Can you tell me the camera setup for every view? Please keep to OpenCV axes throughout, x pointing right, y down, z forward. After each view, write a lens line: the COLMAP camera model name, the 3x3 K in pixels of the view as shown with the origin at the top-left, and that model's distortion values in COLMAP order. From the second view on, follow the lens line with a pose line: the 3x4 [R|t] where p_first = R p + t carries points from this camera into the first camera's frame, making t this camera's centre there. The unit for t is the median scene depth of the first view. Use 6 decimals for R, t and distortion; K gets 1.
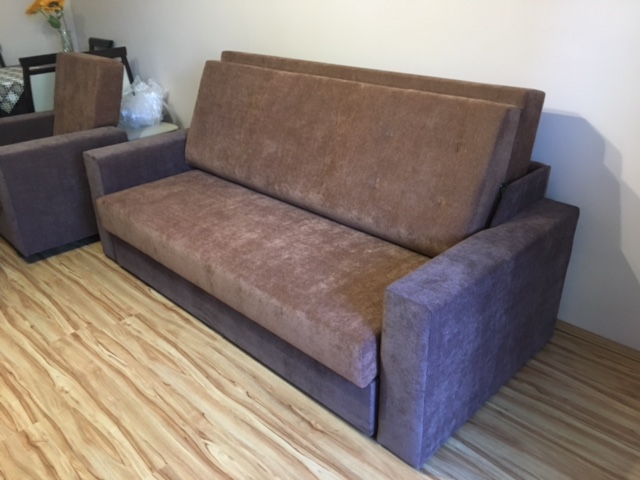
lens RADIAL K [[544.2, 0, 320.0], [0, 544.2, 240.0], [0, 0, 1]] dist [0.058289, -0.000600]
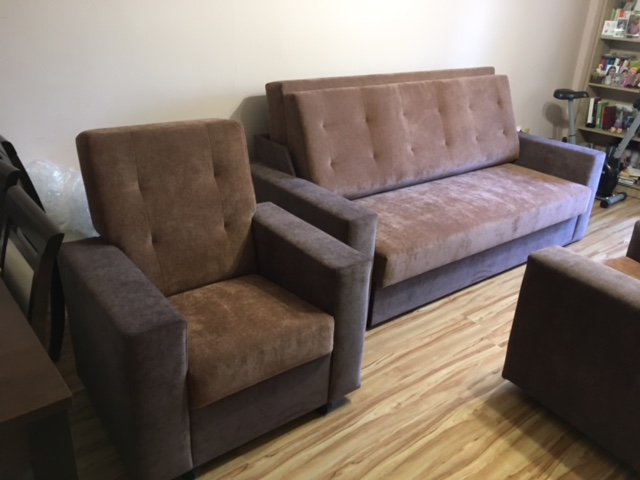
lens RADIAL K [[544.2, 0, 320.0], [0, 544.2, 240.0], [0, 0, 1]] dist [0.058289, -0.000600]
pose [[0.123772, -0.388229, 0.913214, -1.142129], [0.389725, 0.865361, 0.315064, -0.391951], [-0.912576, 0.316906, 0.258410, 0.817166]]
